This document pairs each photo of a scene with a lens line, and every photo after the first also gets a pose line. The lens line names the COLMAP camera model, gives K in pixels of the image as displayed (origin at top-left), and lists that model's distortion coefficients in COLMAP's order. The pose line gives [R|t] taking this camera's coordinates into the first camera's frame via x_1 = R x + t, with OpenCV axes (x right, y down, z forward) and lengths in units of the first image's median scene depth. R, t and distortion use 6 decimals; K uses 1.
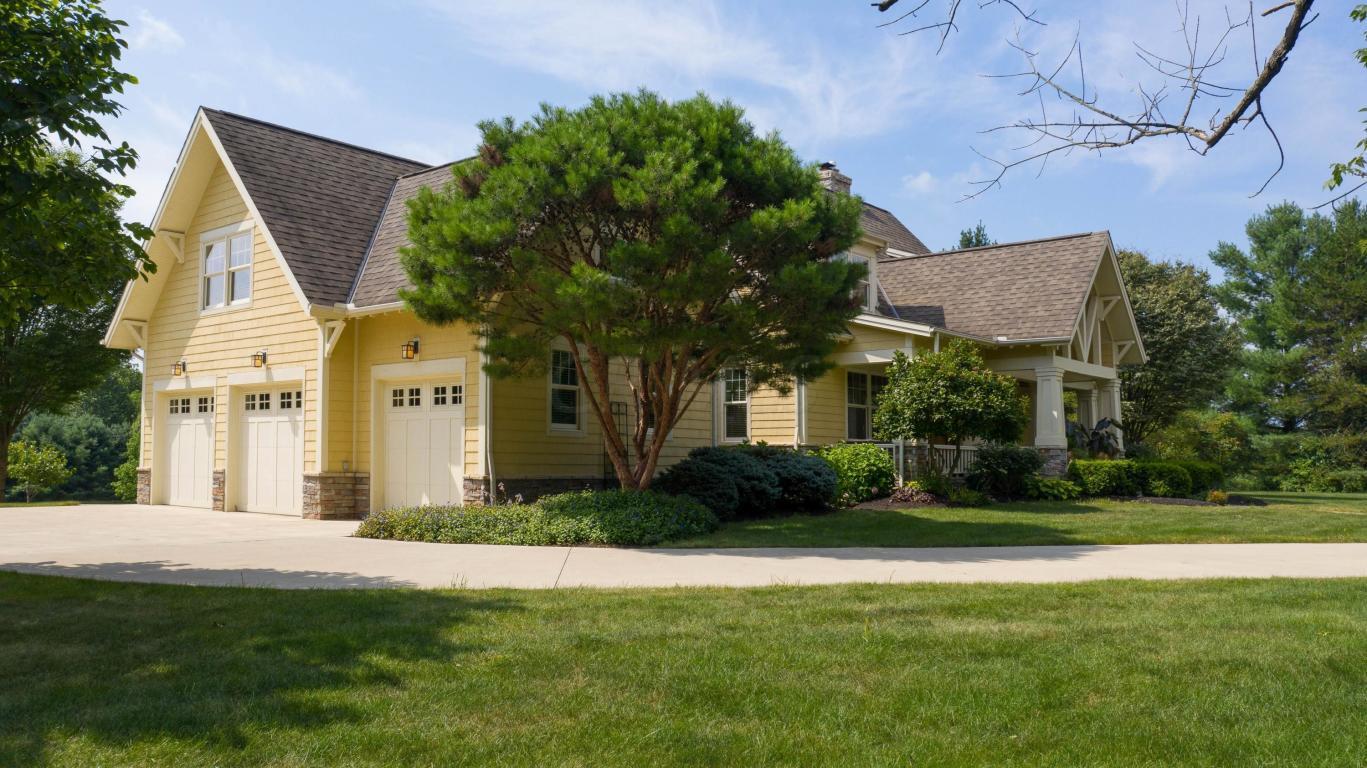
lens RADIAL K [[1069.4, 0, 683.5], [0, 1069.4, 384.0], [0, 0, 1]] dist [-0.024327, -0.001636]
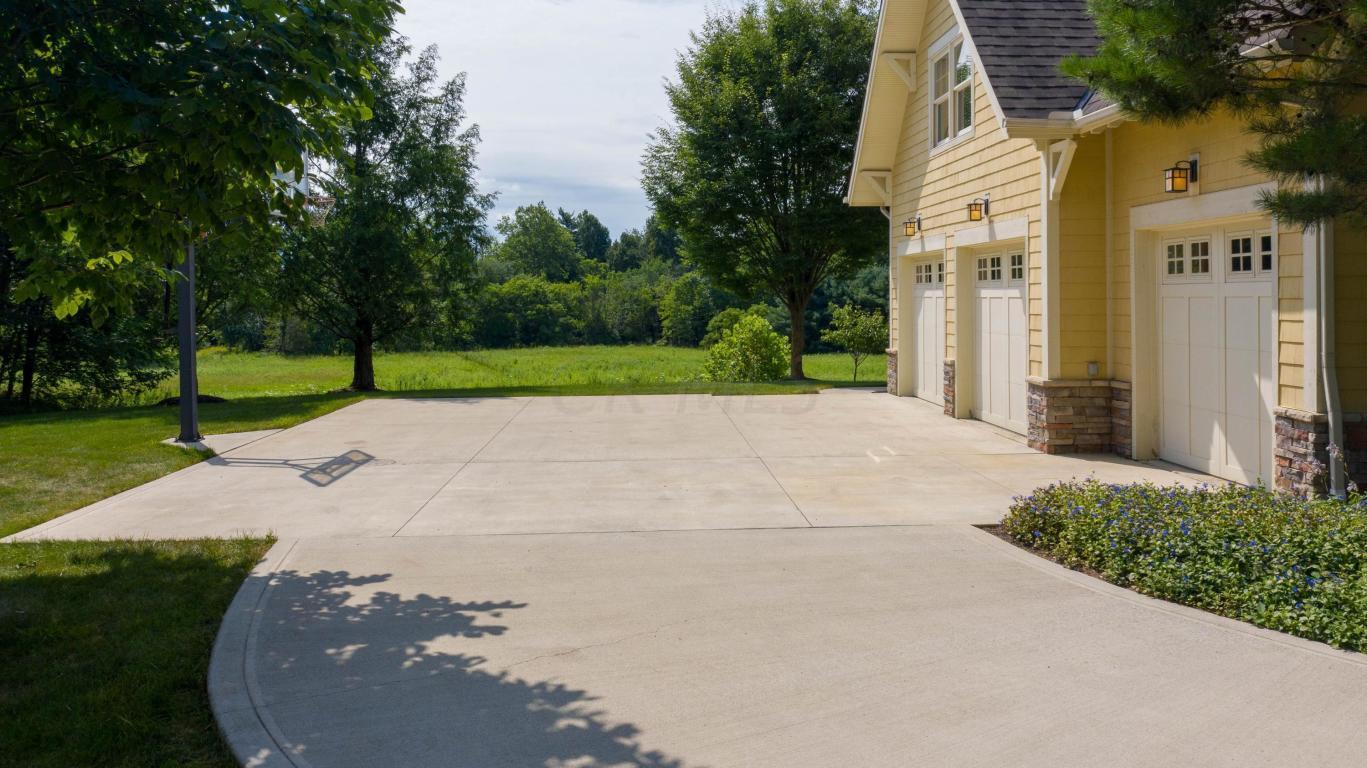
lens RADIAL K [[1044.3, 0, 652.5], [0, 1044.3, 298.7], [0, 0, 1]] dist [-0.001632, -0.001579]
pose [[0.640229, -0.002863, -0.768178, -0.007844], [0.056609, 0.997450, 0.043462, -0.006845], [0.766095, -0.071312, 0.638759, 0.408010]]
